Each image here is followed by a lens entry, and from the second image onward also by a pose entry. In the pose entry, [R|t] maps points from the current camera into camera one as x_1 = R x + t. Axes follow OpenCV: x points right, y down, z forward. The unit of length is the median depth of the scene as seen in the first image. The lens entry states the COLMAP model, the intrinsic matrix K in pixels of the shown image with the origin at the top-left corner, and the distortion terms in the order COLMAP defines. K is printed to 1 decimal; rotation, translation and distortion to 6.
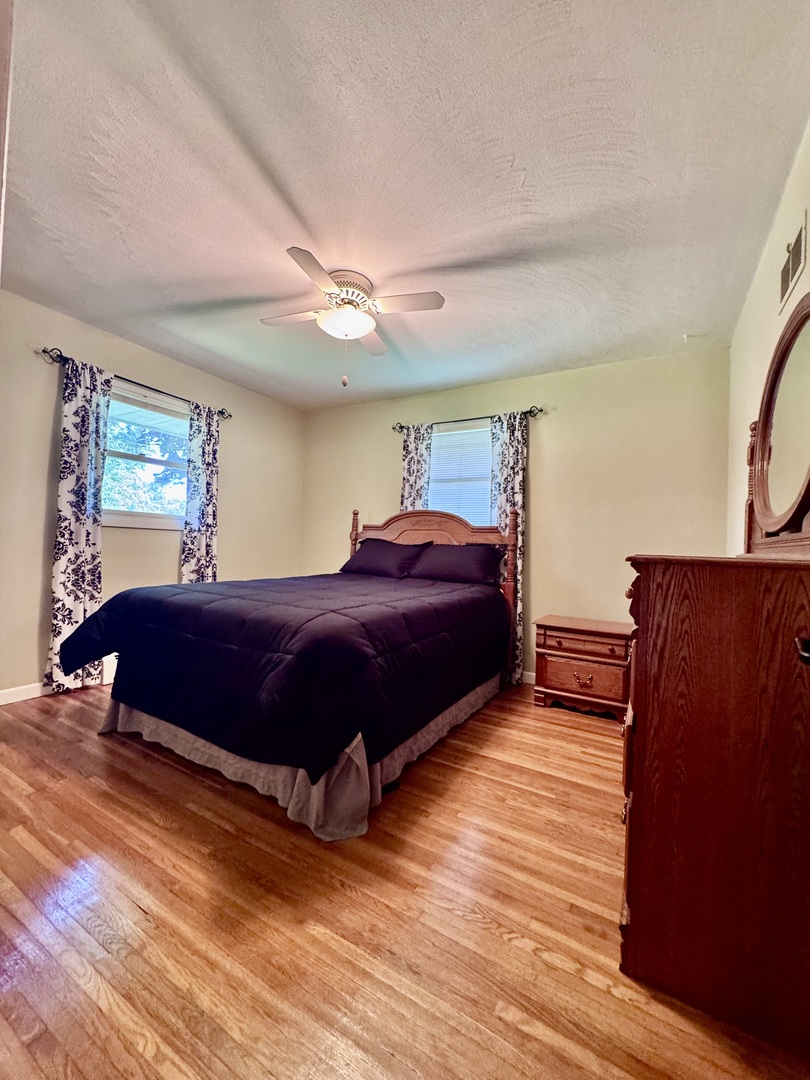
lens RADIAL K [[431.5, 0, 407.1], [0, 431.5, 540.9], [0, 0, 1]] dist [-0.003225, 0.000203]
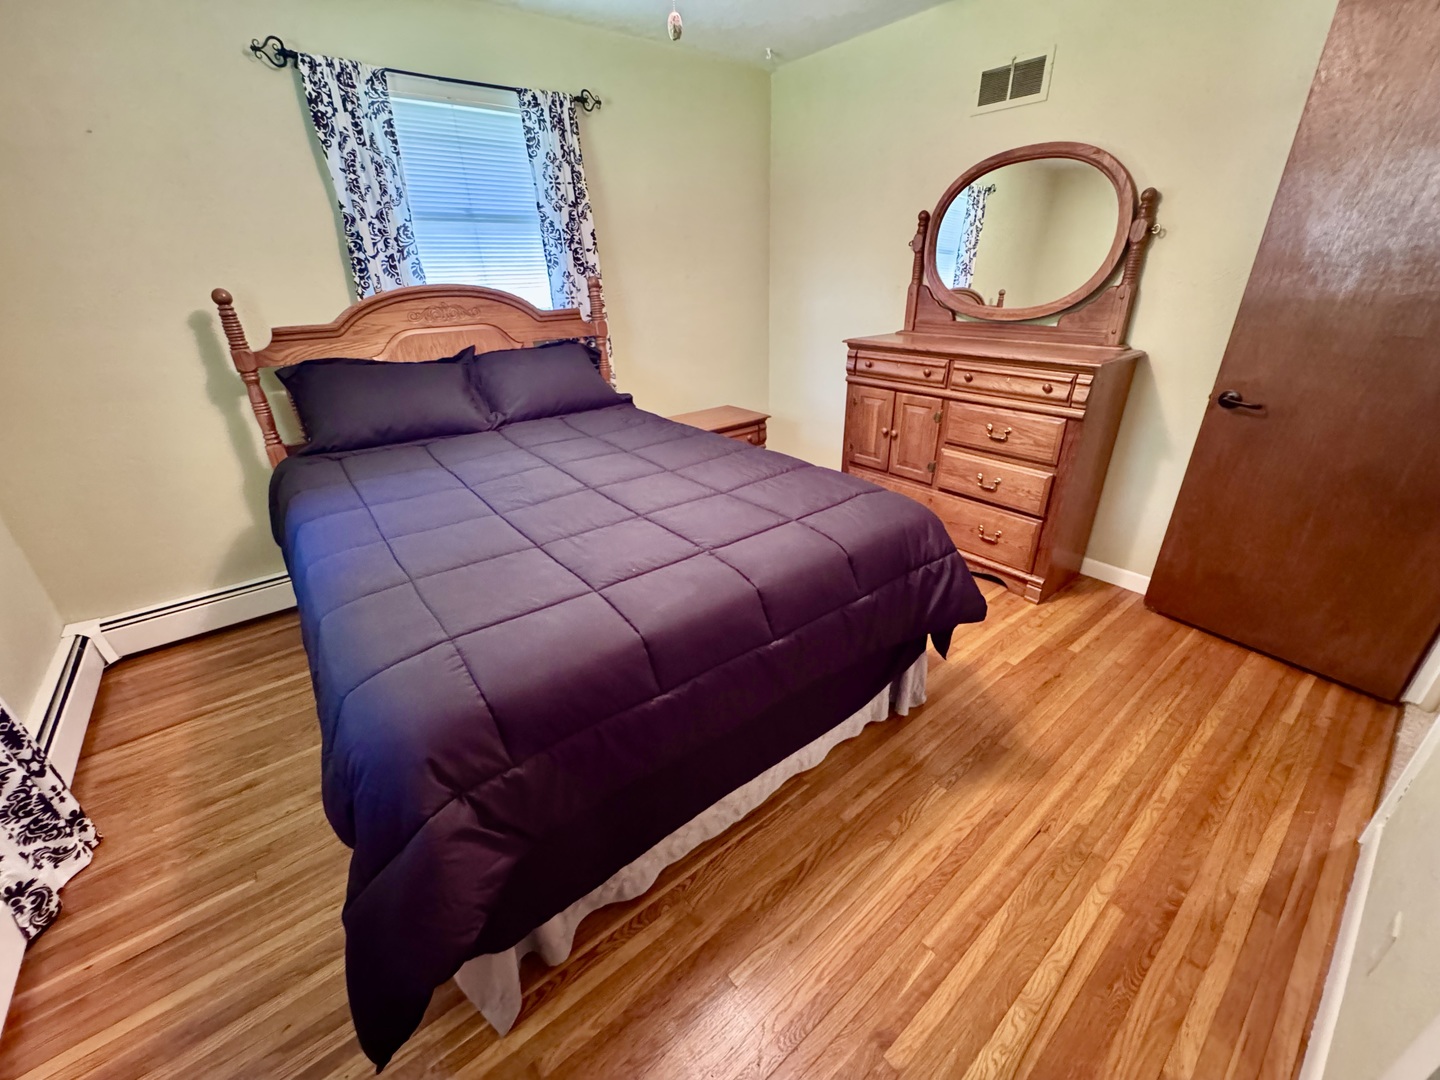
lens RADIAL K [[575.4, 0, 718.9], [0, 575.4, 539.7], [0, 0, 1]] dist [-0.003225, 0.000203]
pose [[0.361262, -0.438591, 0.822878, -0.554927], [0.030444, 0.887554, 0.459697, -0.112201], [-0.931967, -0.141020, 0.333992, 0.450384]]
